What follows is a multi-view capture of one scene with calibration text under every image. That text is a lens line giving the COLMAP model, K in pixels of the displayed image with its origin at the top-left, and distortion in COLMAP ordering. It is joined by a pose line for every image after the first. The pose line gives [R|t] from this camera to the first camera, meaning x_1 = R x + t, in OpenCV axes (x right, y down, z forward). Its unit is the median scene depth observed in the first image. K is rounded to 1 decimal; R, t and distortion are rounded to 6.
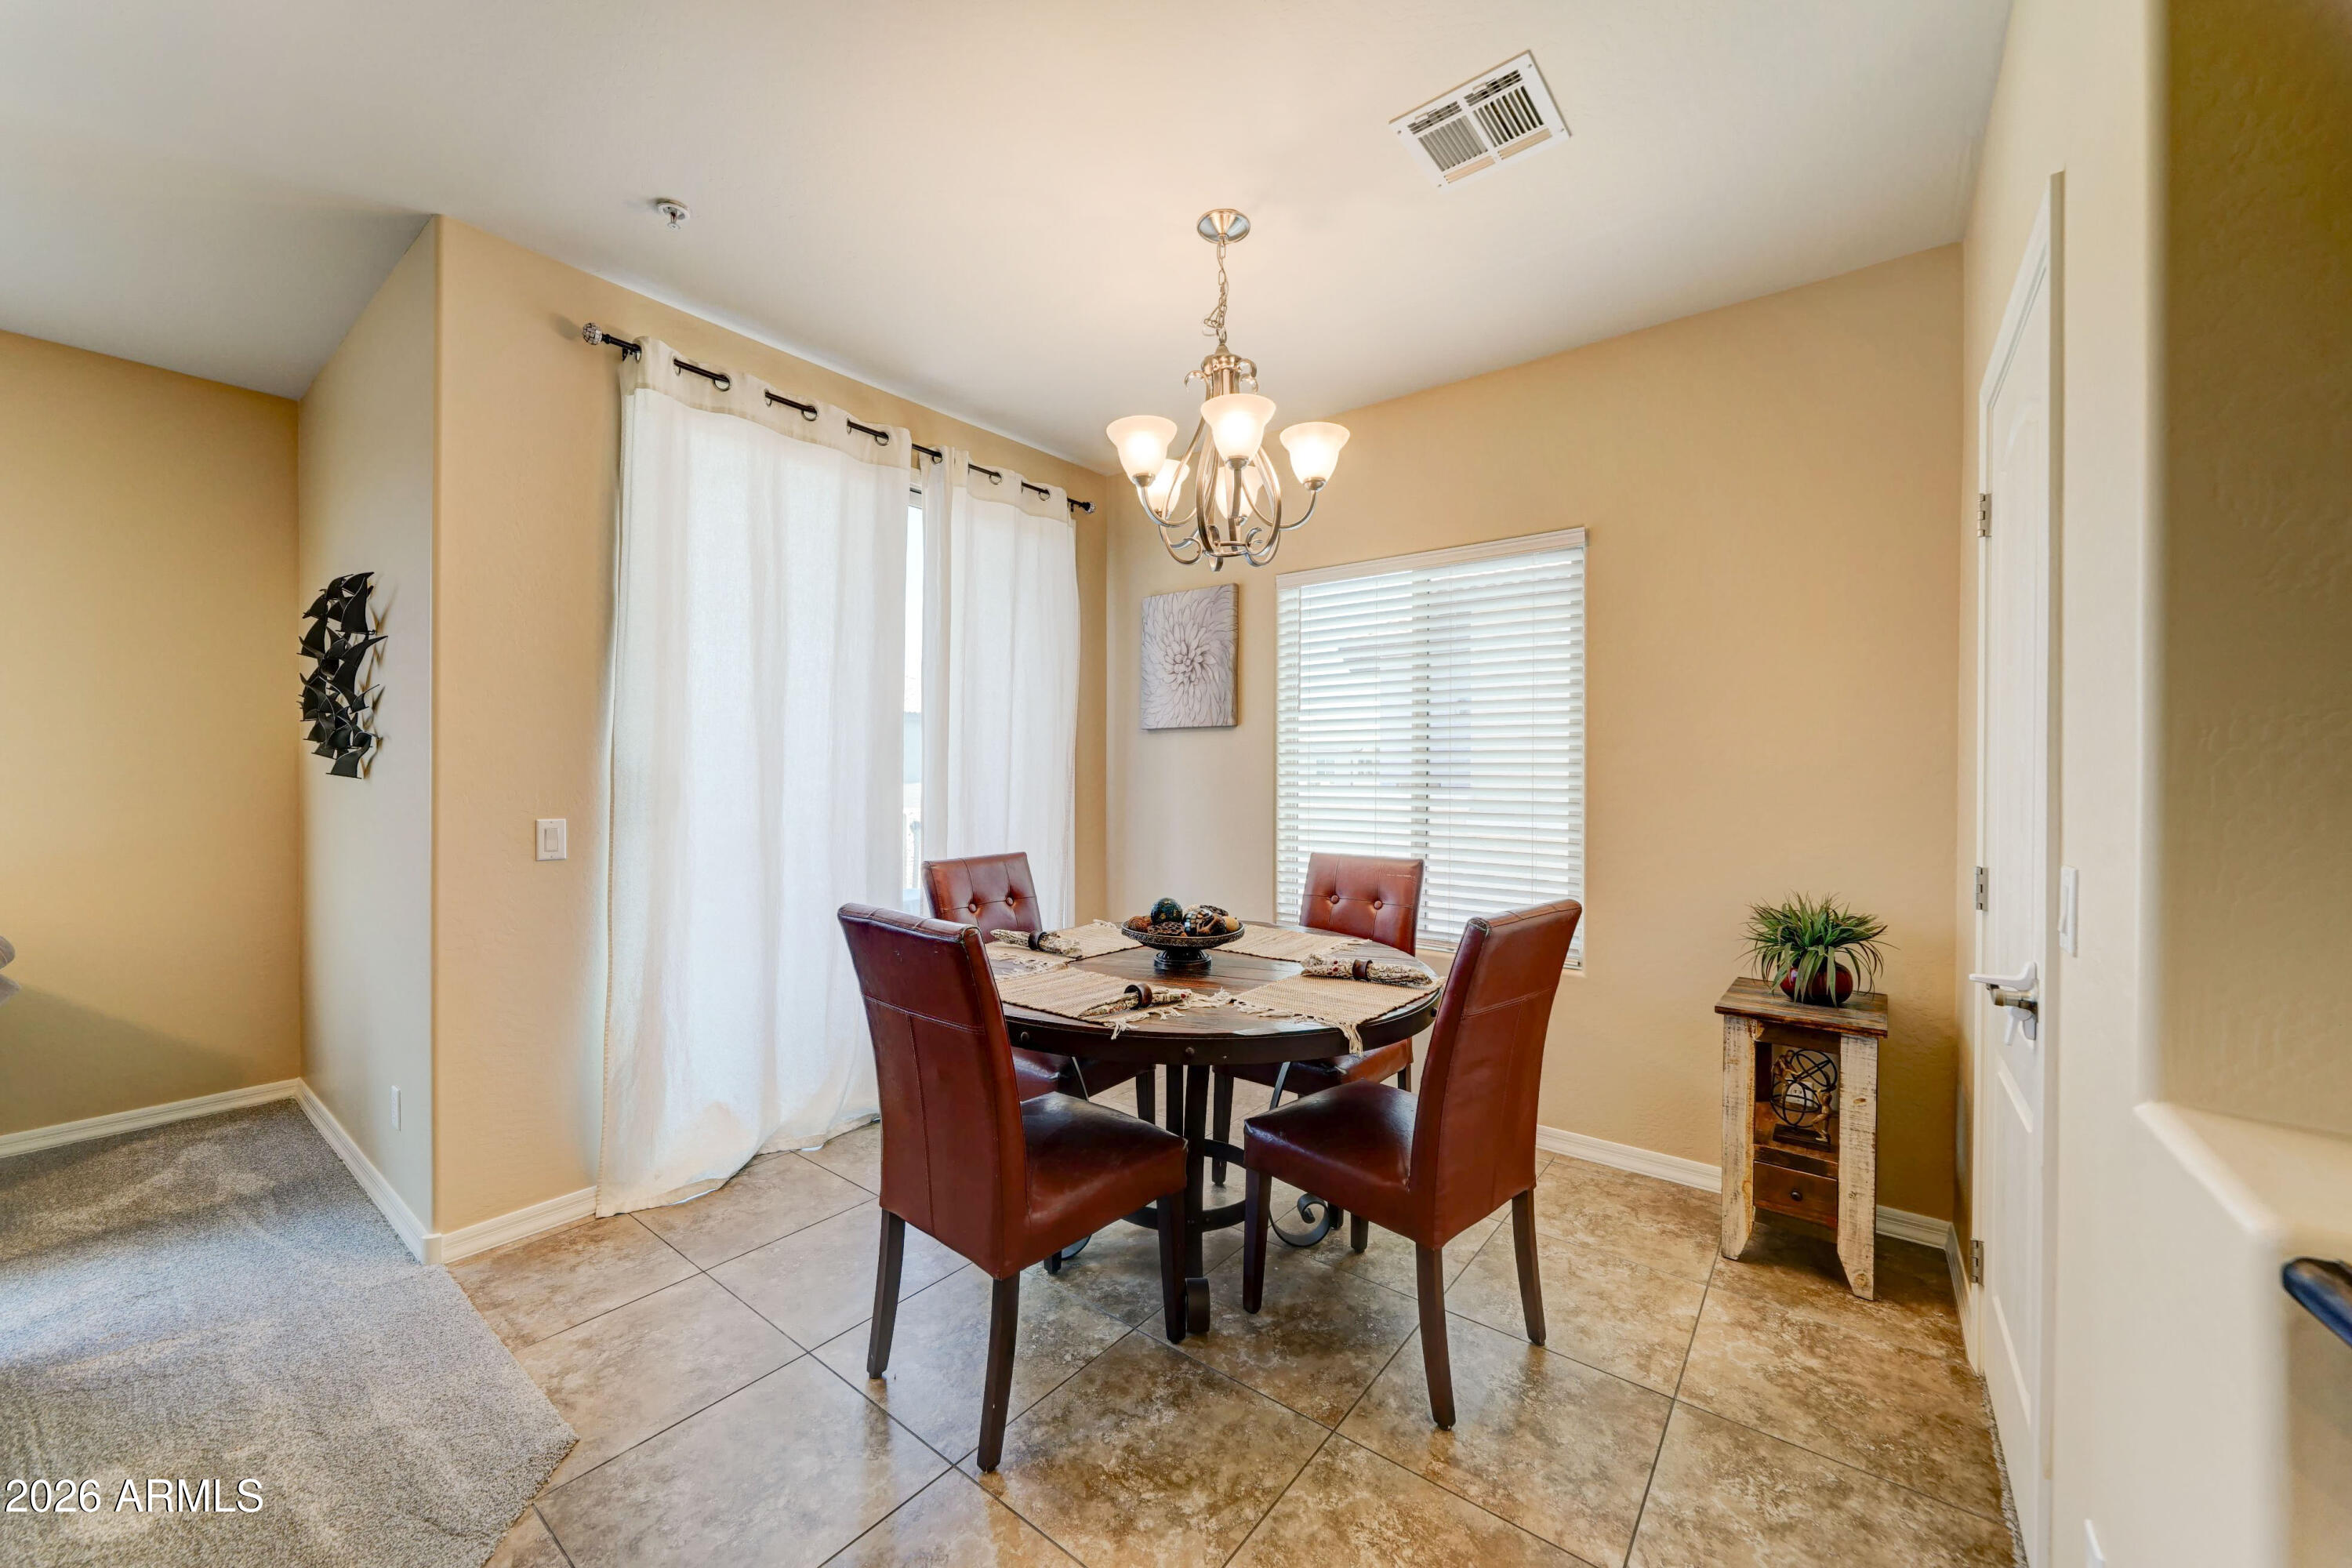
lens RADIAL K [[874.4, 0, 1177.7], [0, 874.4, 779.7], [0, 0, 1]] dist [-0.000436, 0.000224]
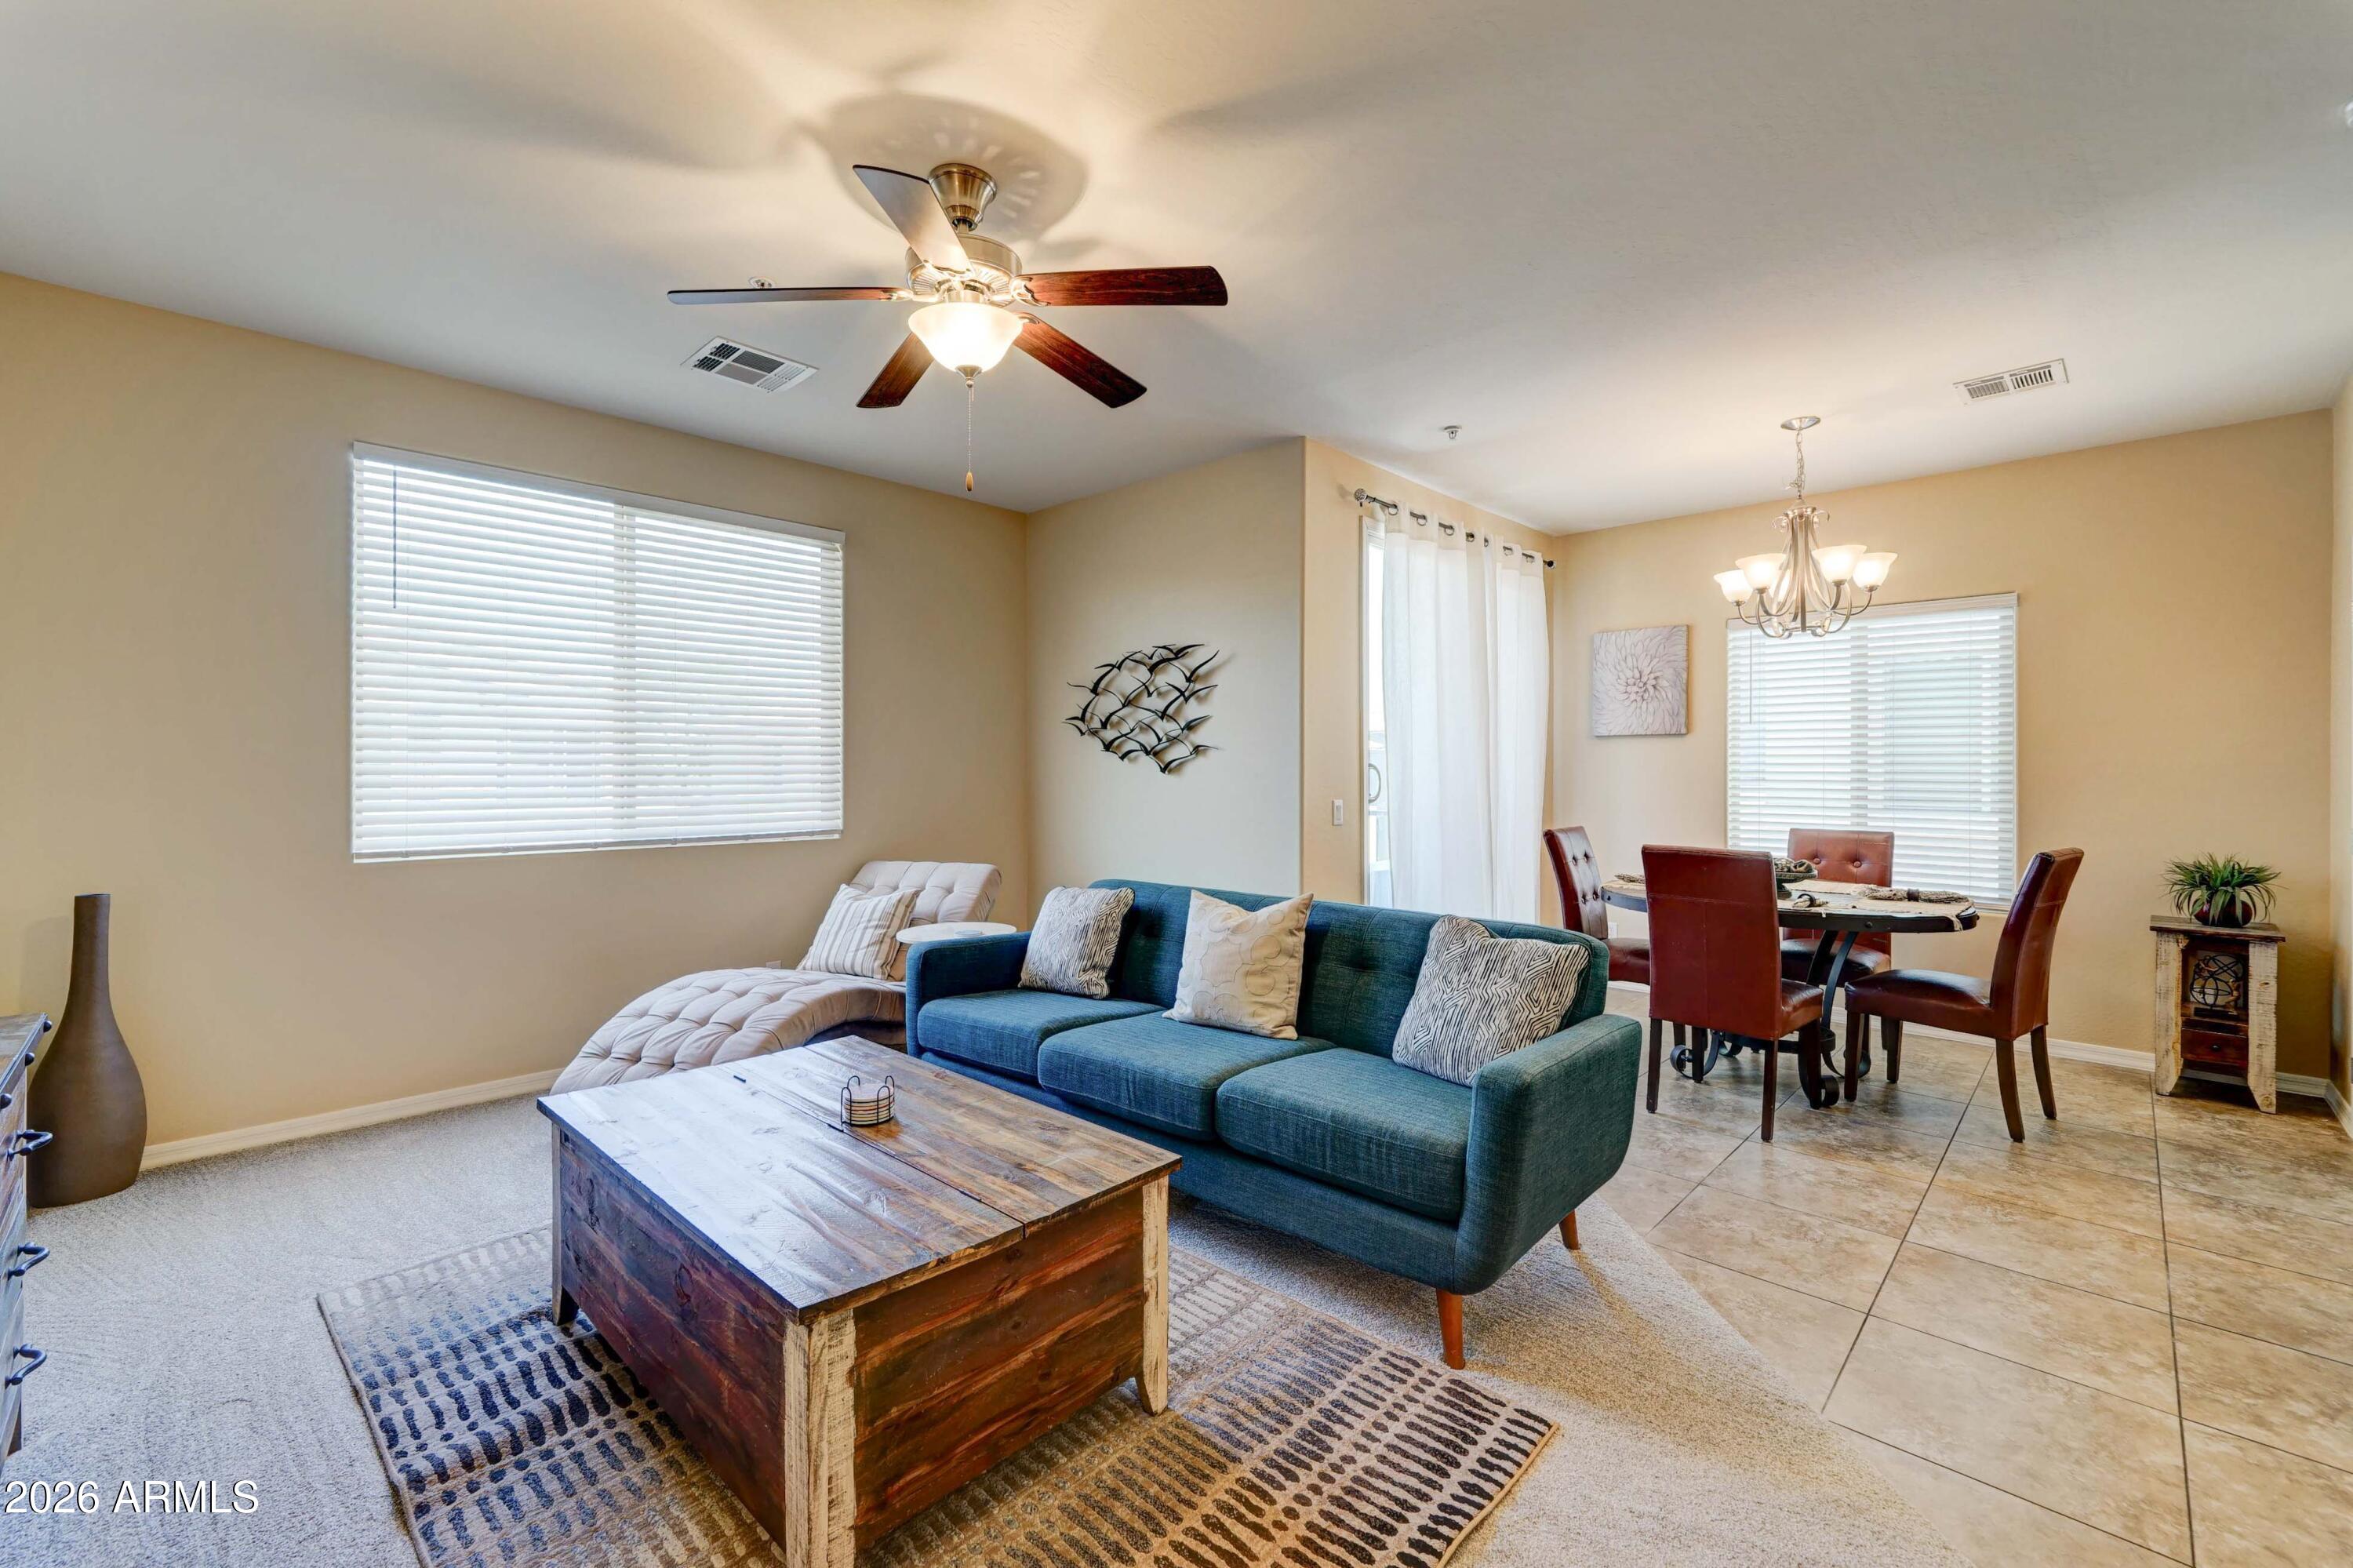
lens RADIAL K [[962.8, 0, 1190.2], [0, 962.8, 769.6], [0, 0, 1]] dist [0.001368, 0.000557]
pose [[0.993695, -0.003757, -0.112052, -0.833236], [0.003300, 0.999985, -0.004259, -0.008068], [0.112066, 0.003863, 0.993693, -0.828261]]
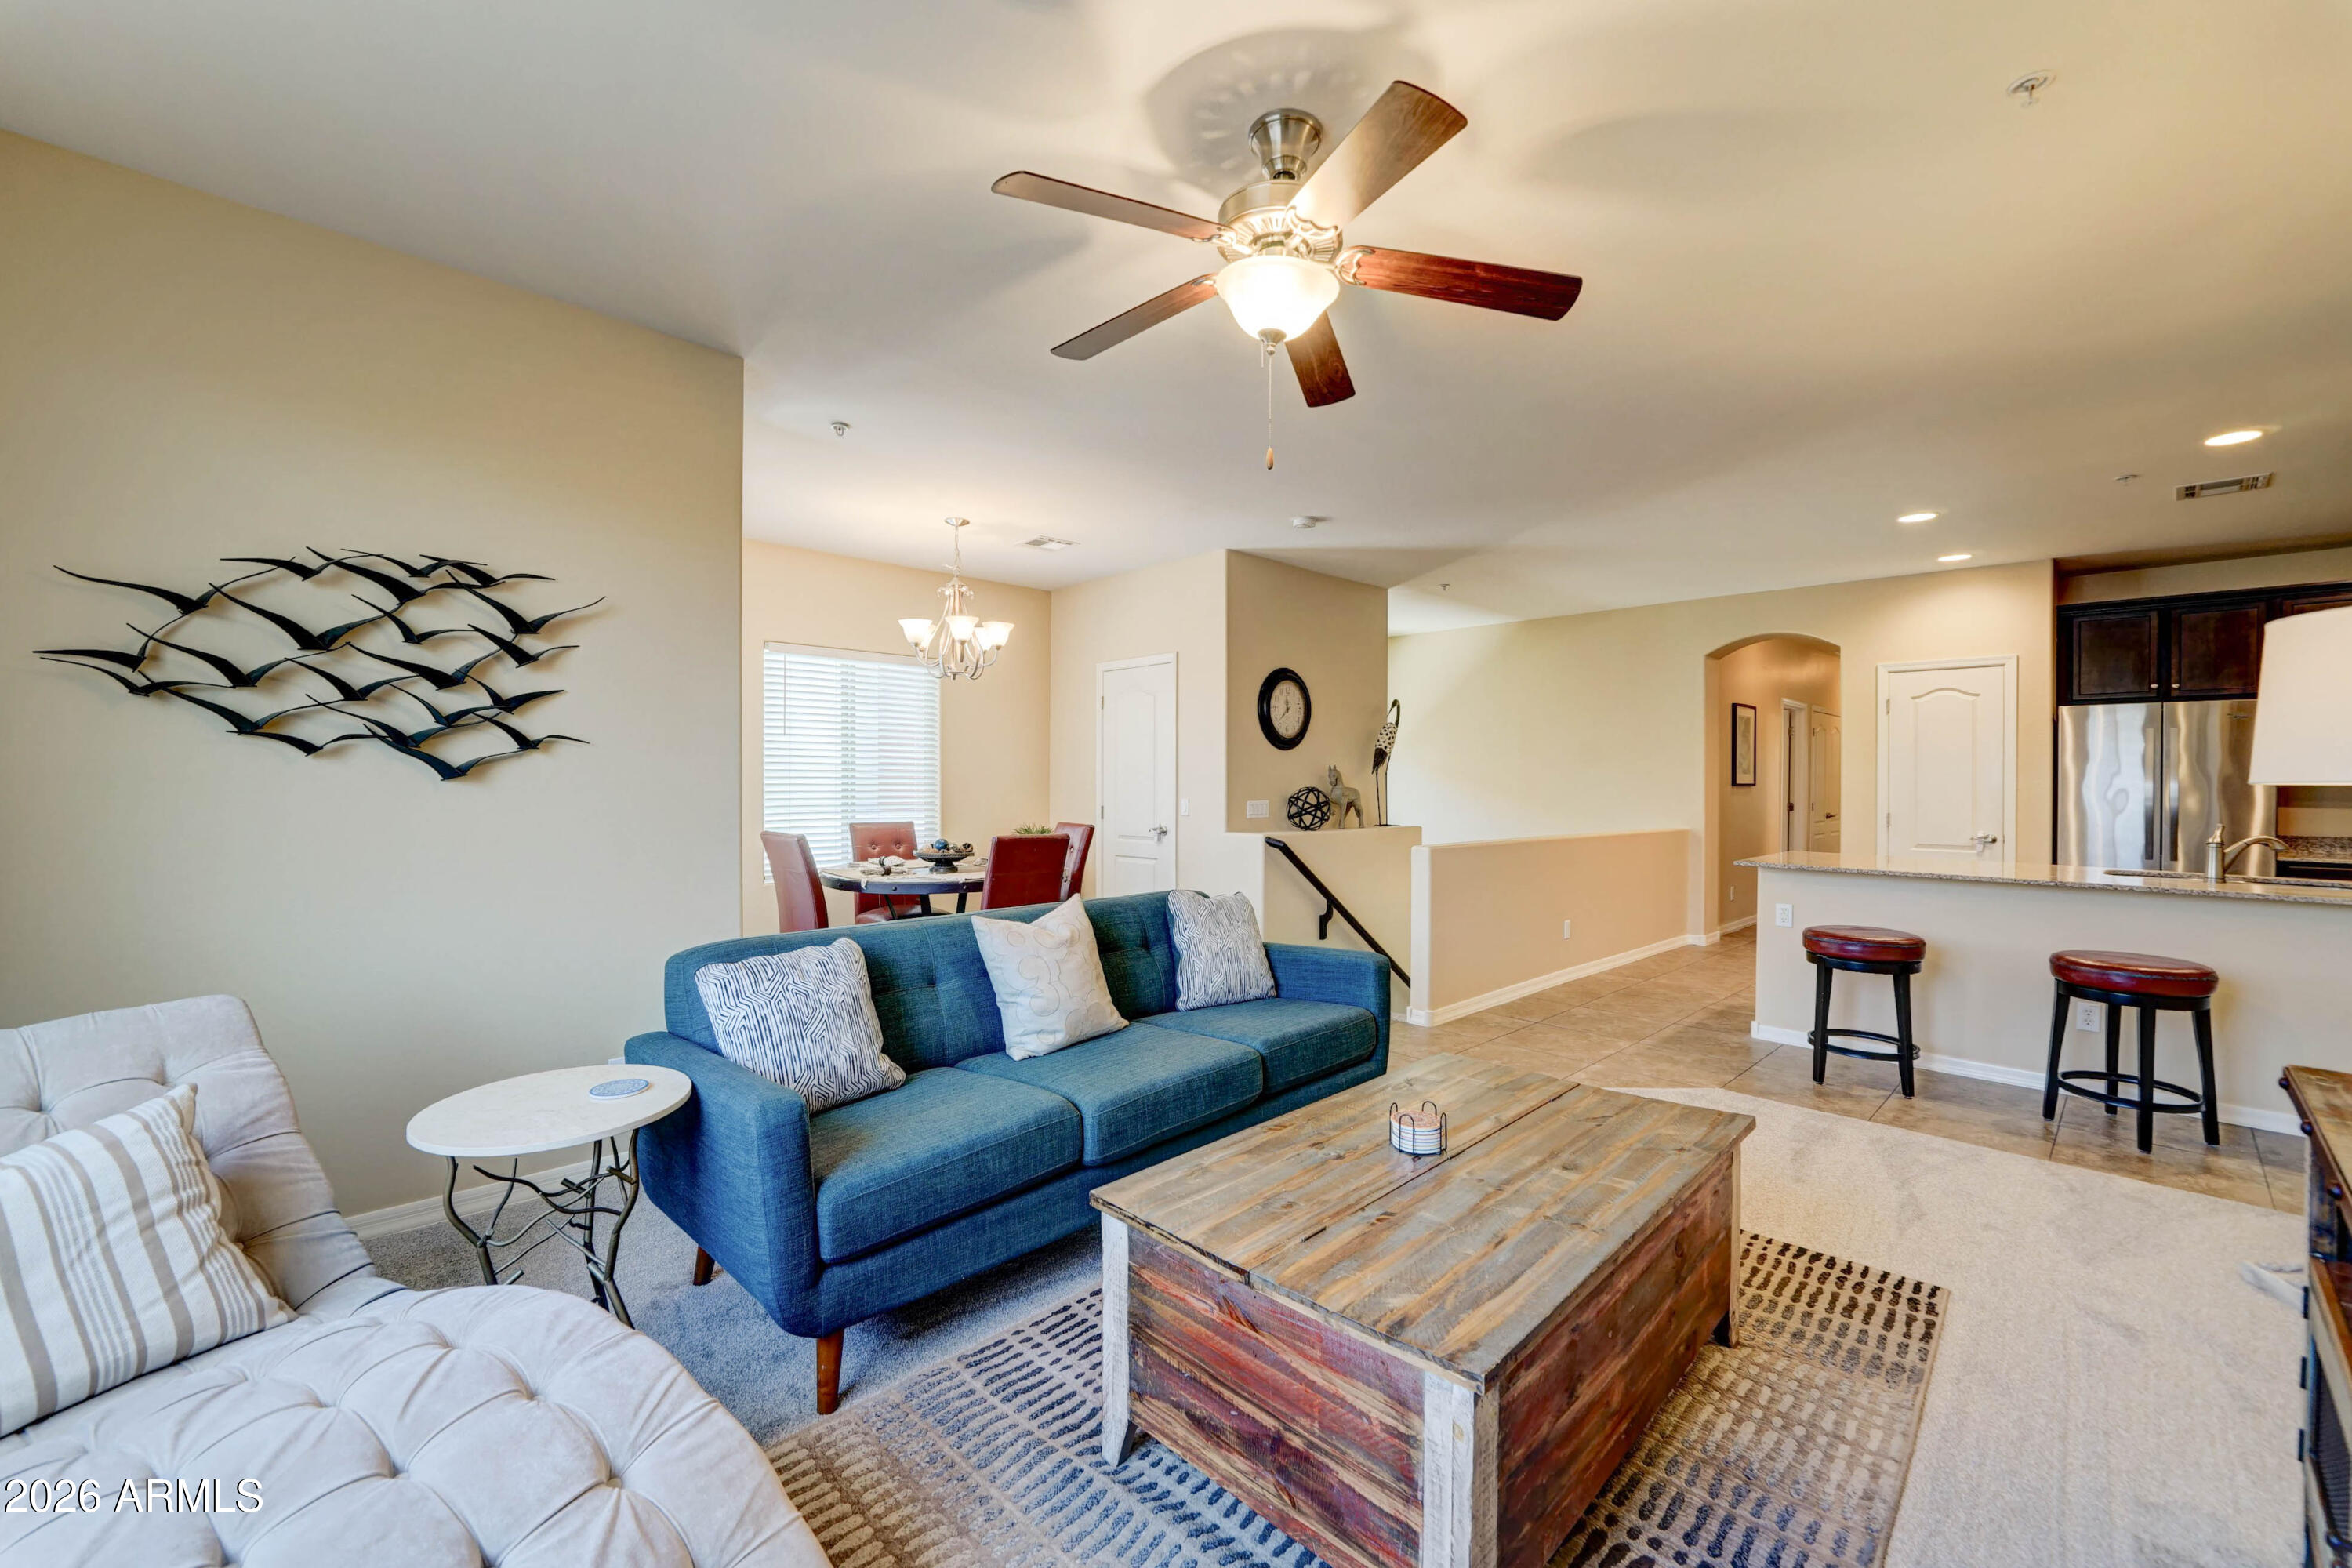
lens RADIAL K [[931.1, 0, 1176.0], [0, 931.1, 784.0], [0, 0, 1]] dist [-0.002557, -0.000096]
pose [[0.159215, -0.009242, 0.987201, -2.091379], [-0.004015, 0.999942, 0.010009, -0.019784], [-0.987236, -0.005558, 0.159169, 0.119544]]
